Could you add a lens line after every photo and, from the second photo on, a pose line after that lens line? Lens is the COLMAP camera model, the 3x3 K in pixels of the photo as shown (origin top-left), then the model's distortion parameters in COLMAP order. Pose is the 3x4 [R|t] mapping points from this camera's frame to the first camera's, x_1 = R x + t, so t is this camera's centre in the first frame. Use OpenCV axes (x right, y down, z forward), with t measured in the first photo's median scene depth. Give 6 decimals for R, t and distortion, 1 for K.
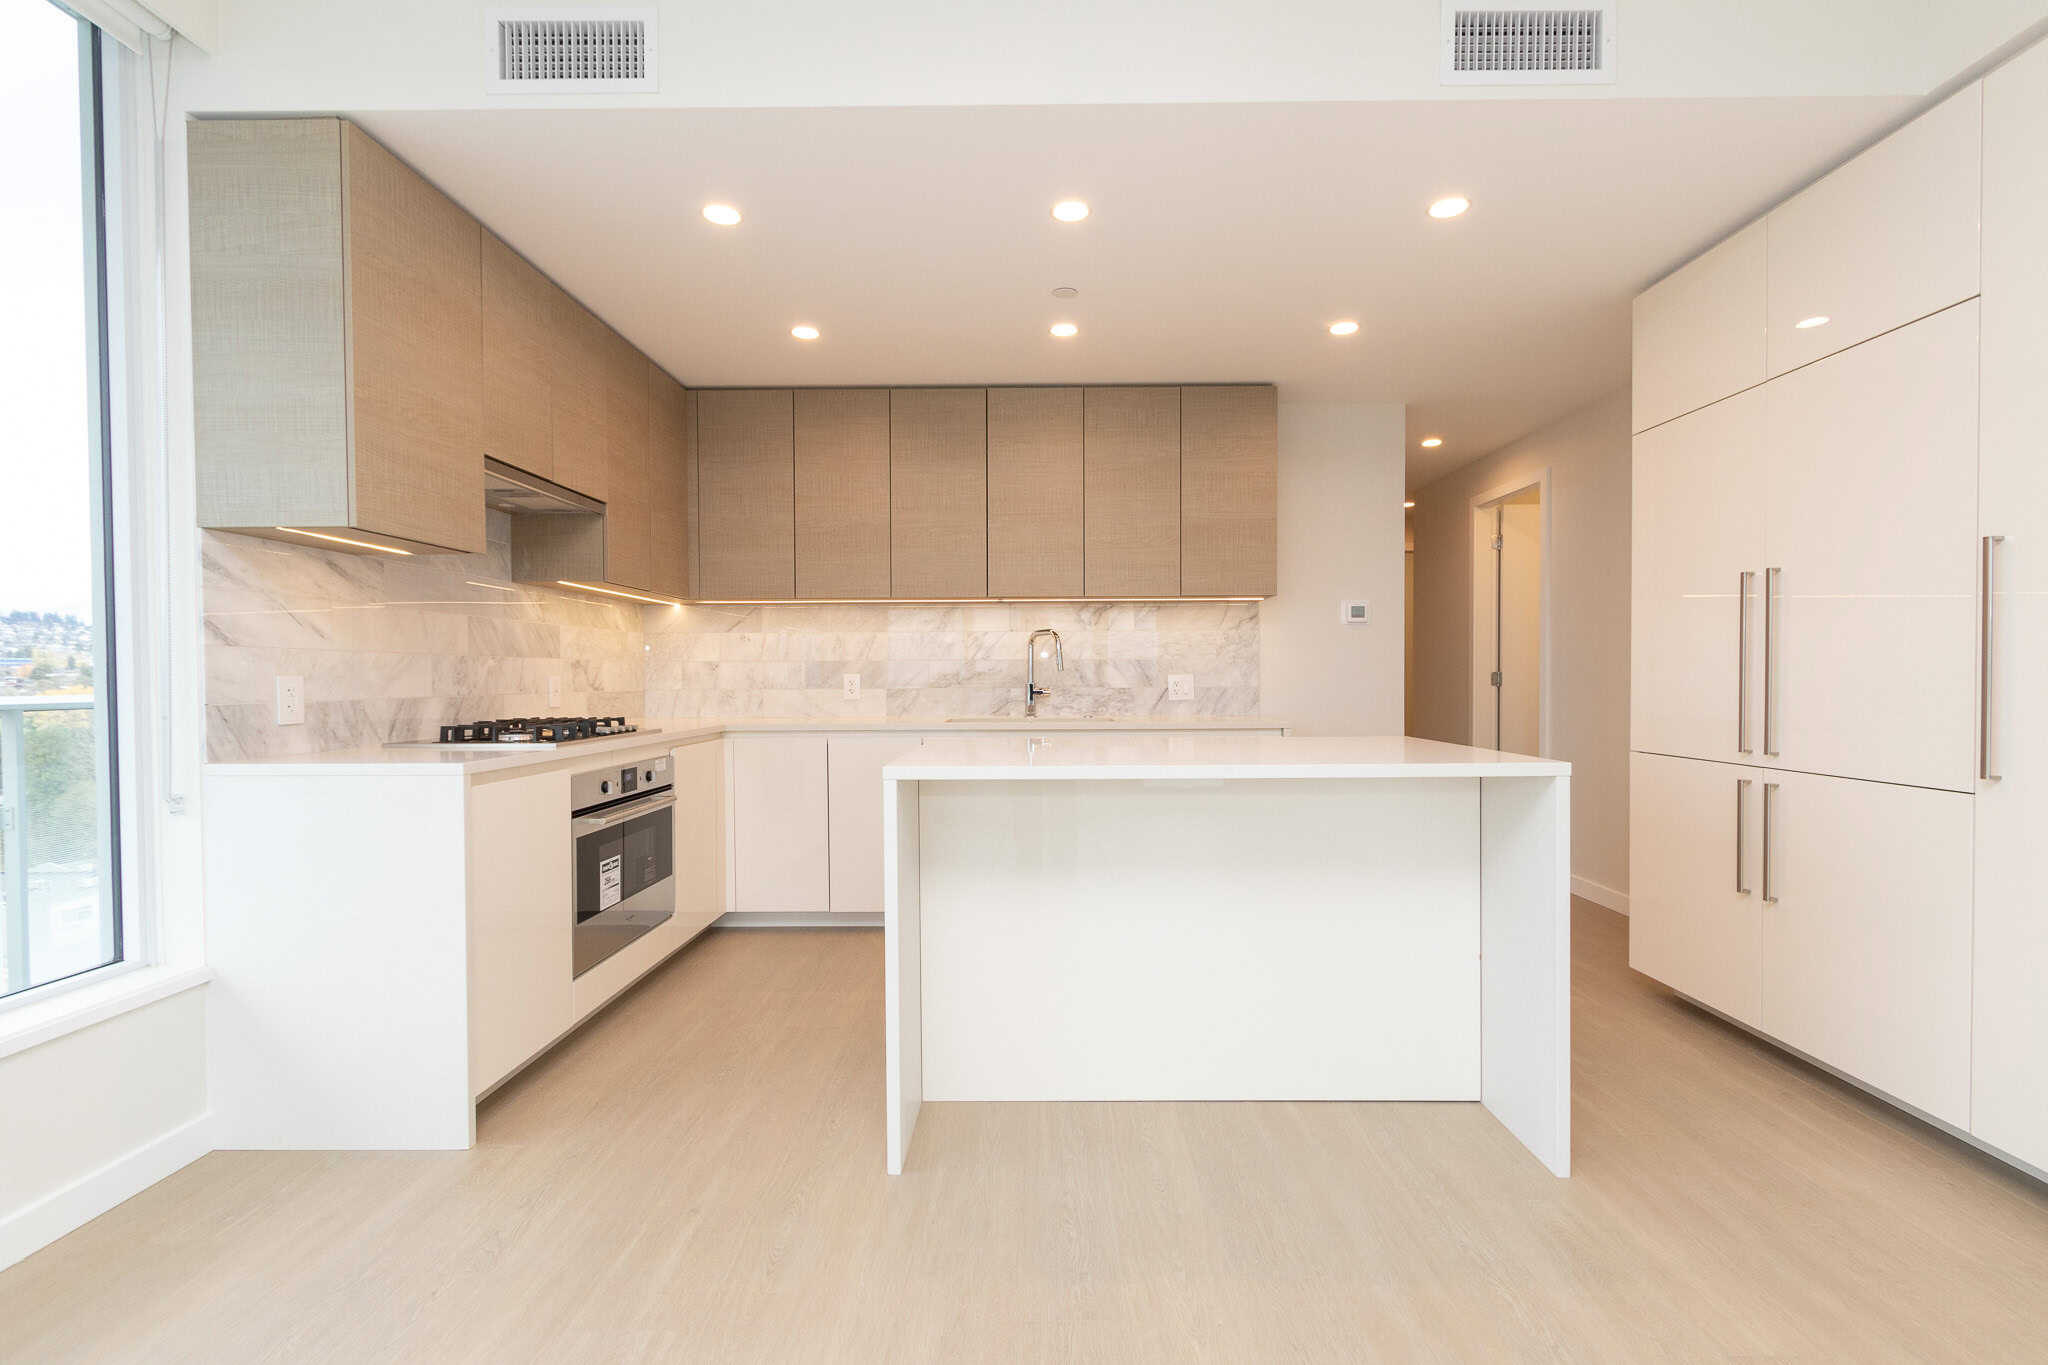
lens RADIAL K [[932.5, 0, 1034.9], [0, 932.5, 691.3], [0, 0, 1]] dist [0.003175, -0.002594]
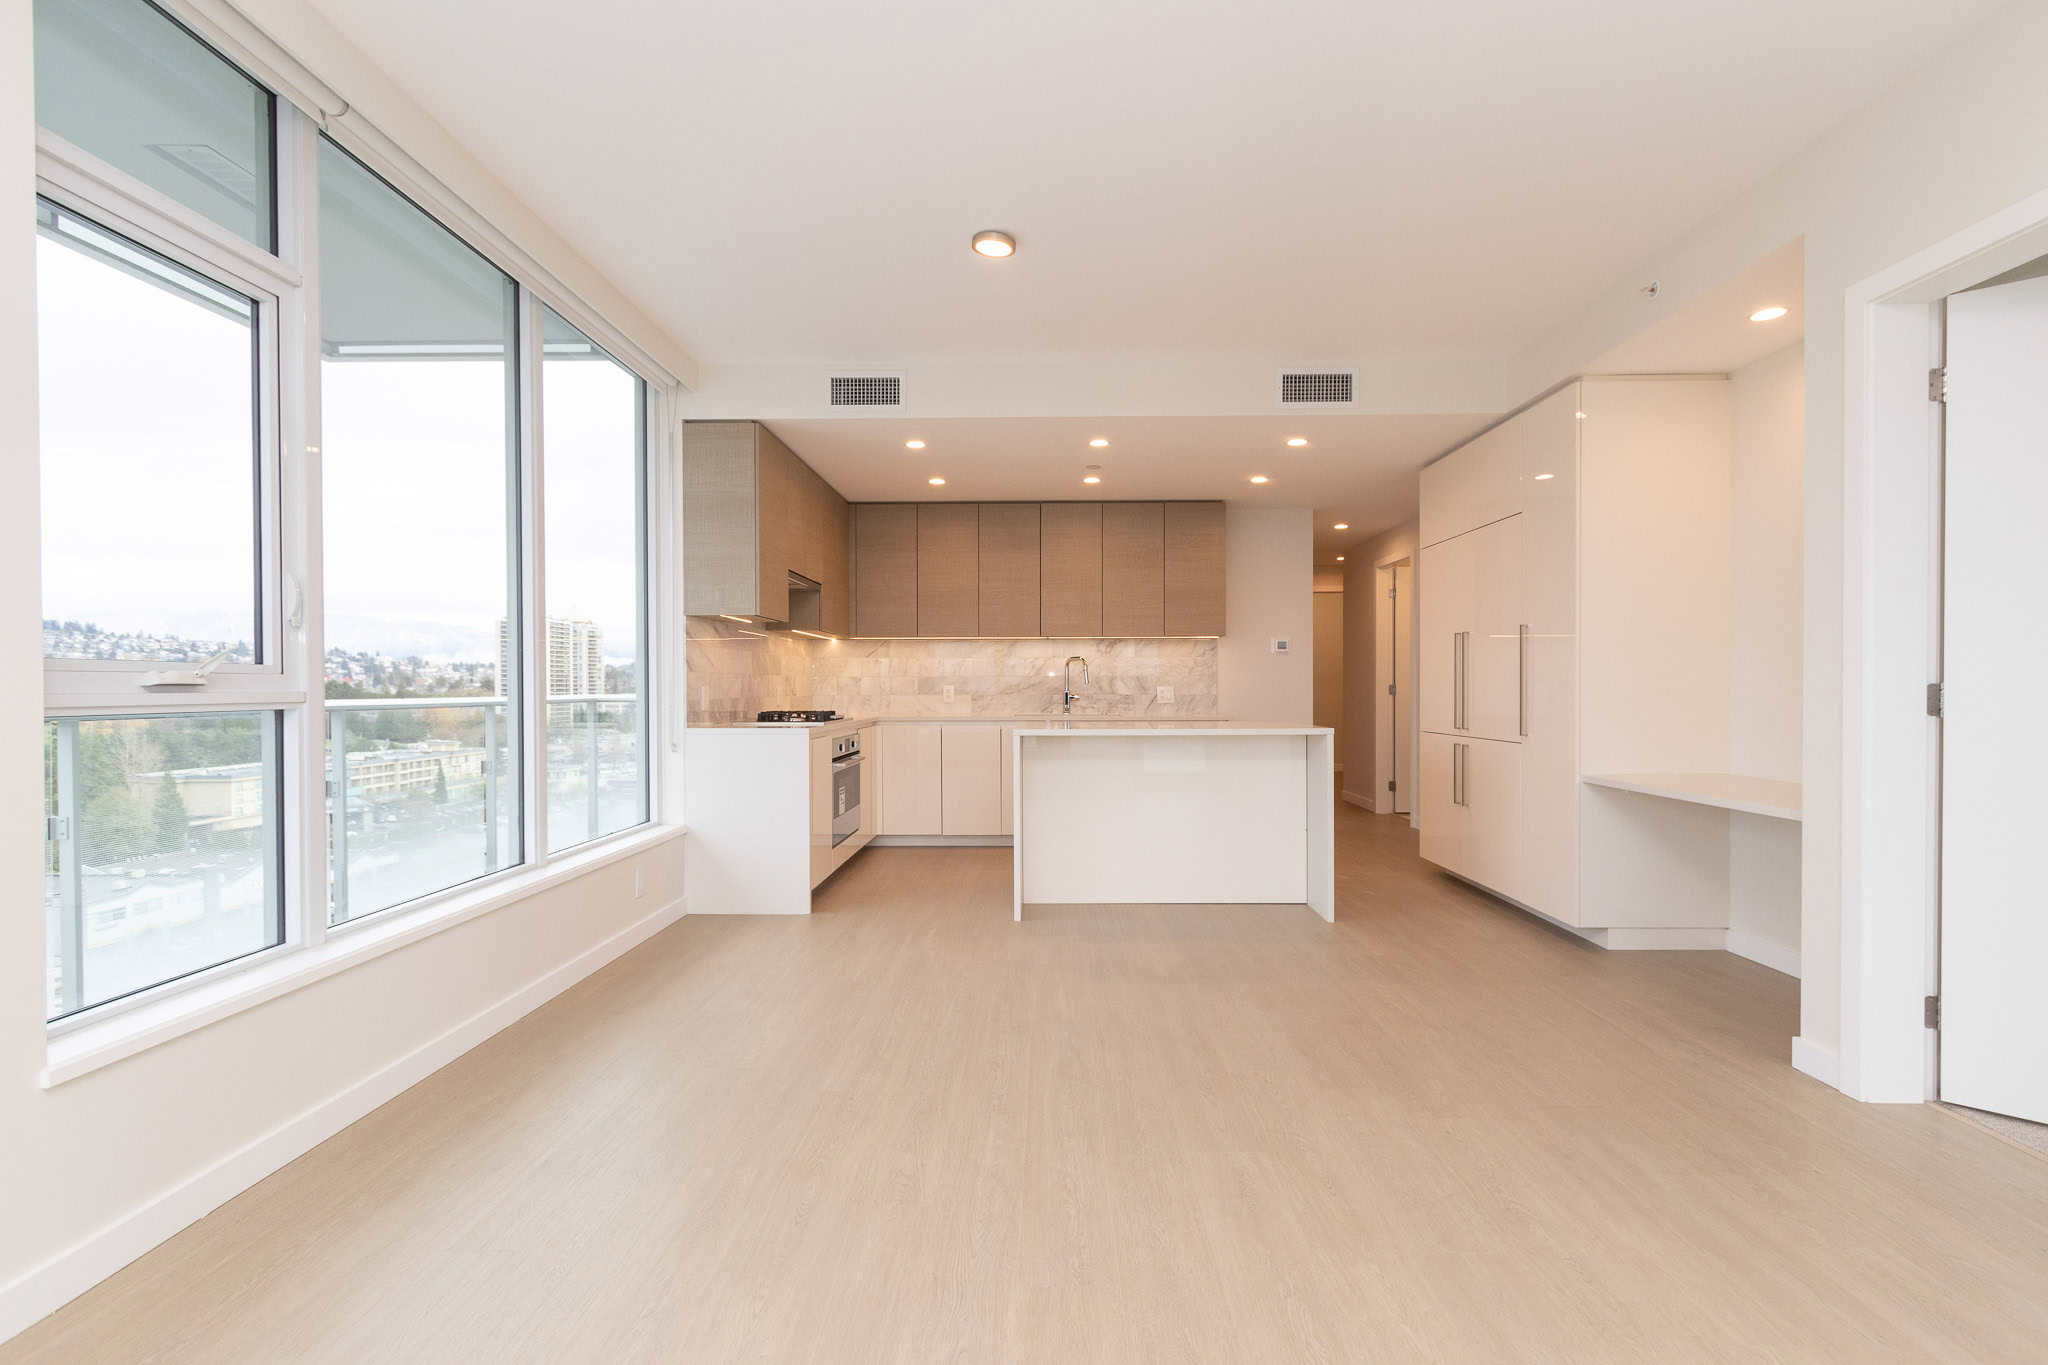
lens RADIAL K [[932.5, 0, 1033.2], [0, 932.5, 691.0], [0, 0, 1]] dist [0.003175, -0.002594]
pose [[0.999945, 0.002842, -0.010113, -0.056422], [-0.002956, 0.999932, -0.011274, 0.010150], [0.010080, 0.011303, 0.999885, -0.677928]]
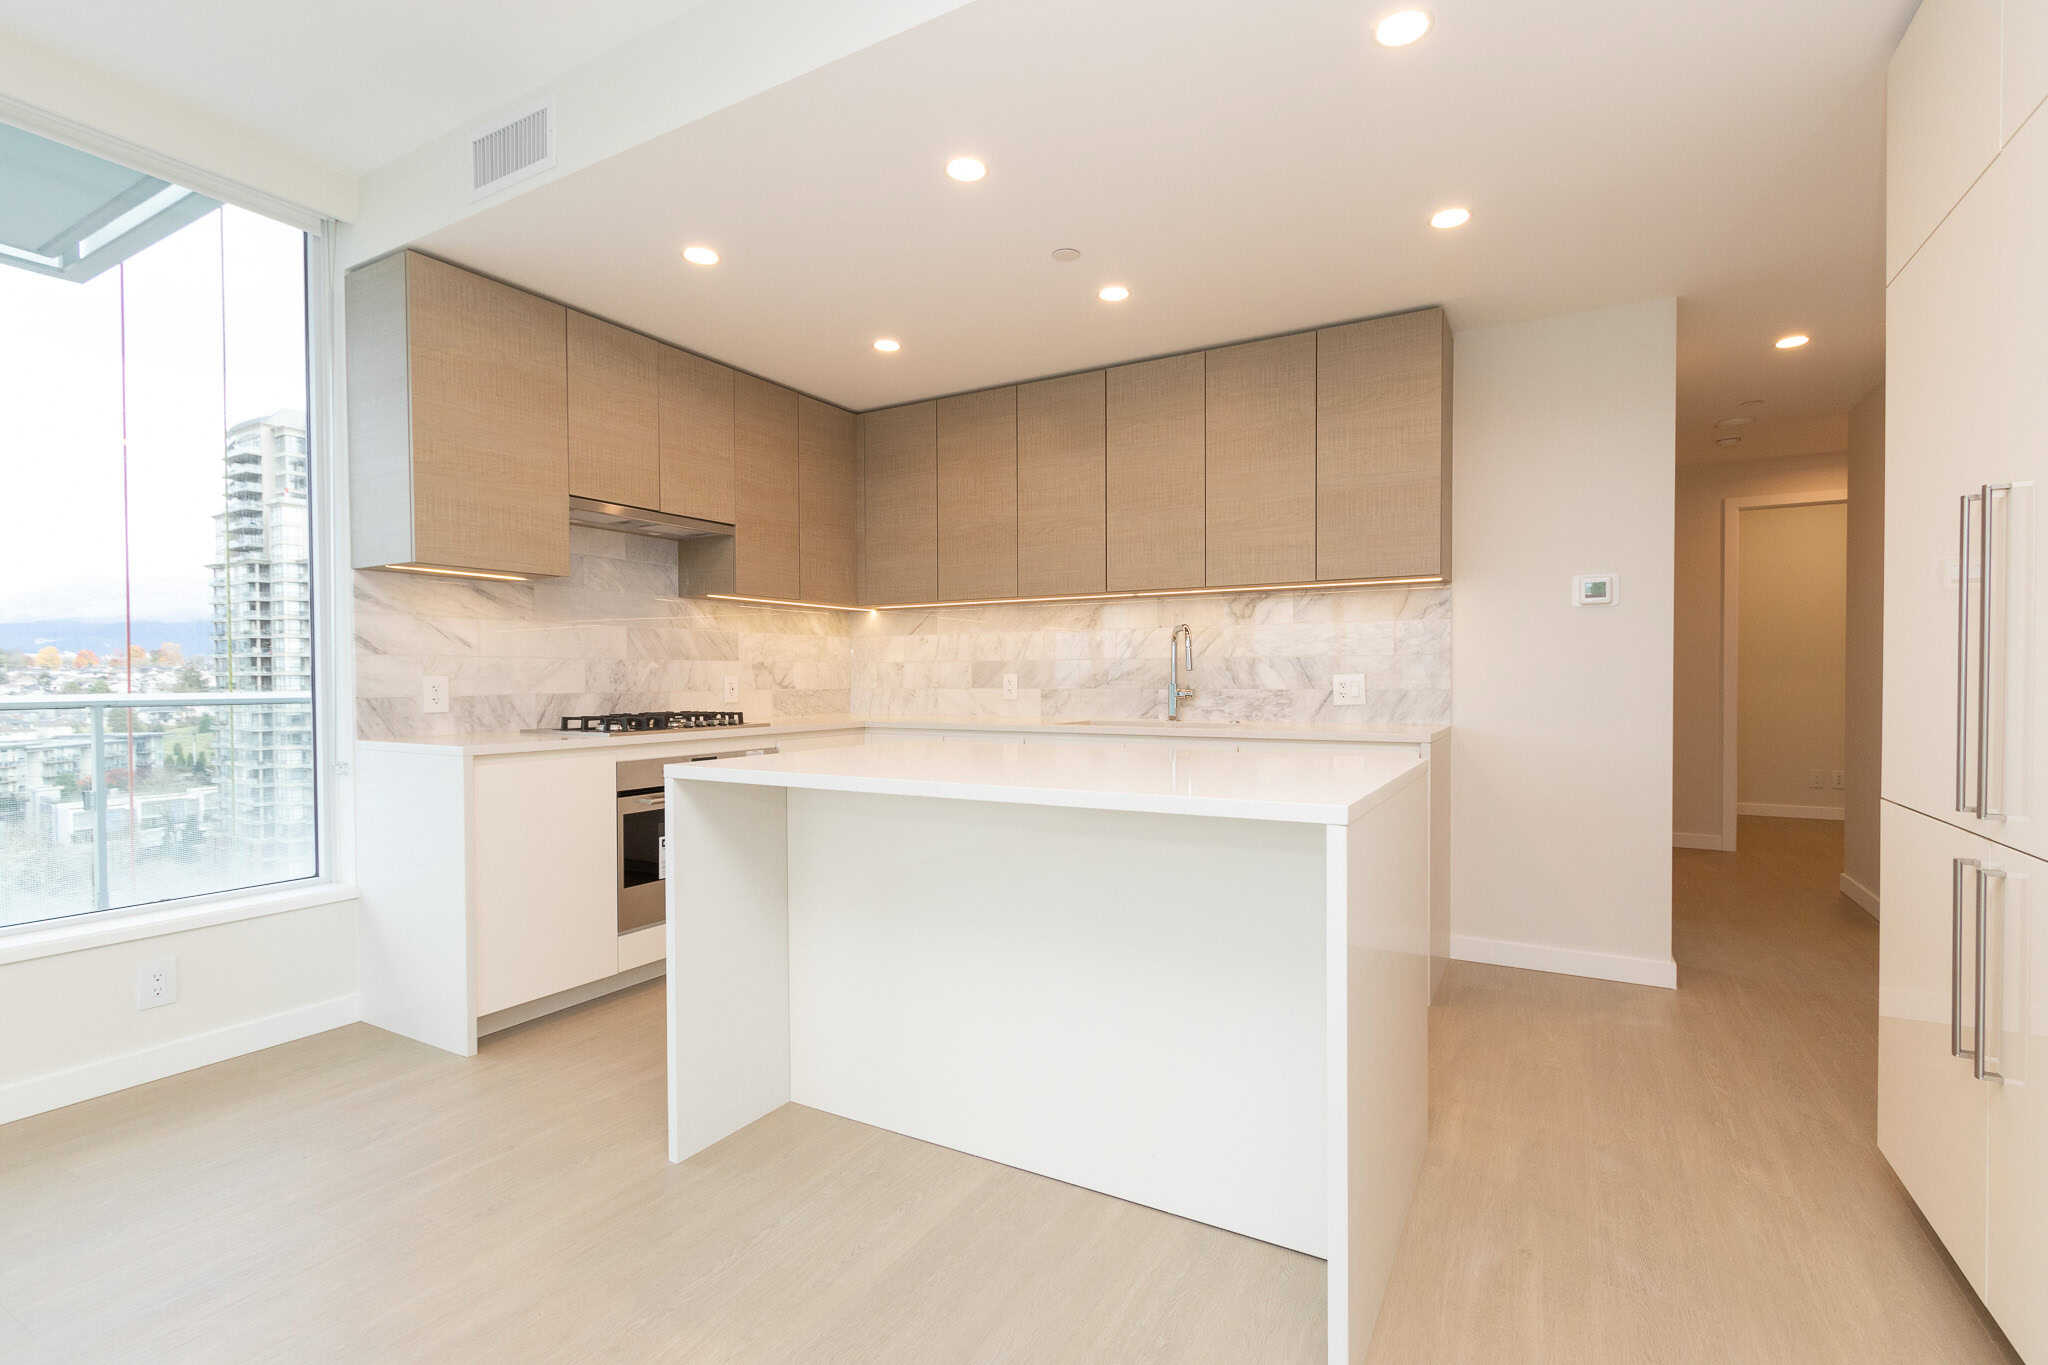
lens RADIAL K [[932.5, 0, 1033.8], [0, 932.5, 691.5], [0, 0, 1]] dist [0.003175, -0.002594]
pose [[0.877871, 0.008542, -0.478822, 0.402884], [-0.007822, 0.999963, 0.003498, -0.004145], [0.478834, 0.000674, 0.877905, 0.169630]]
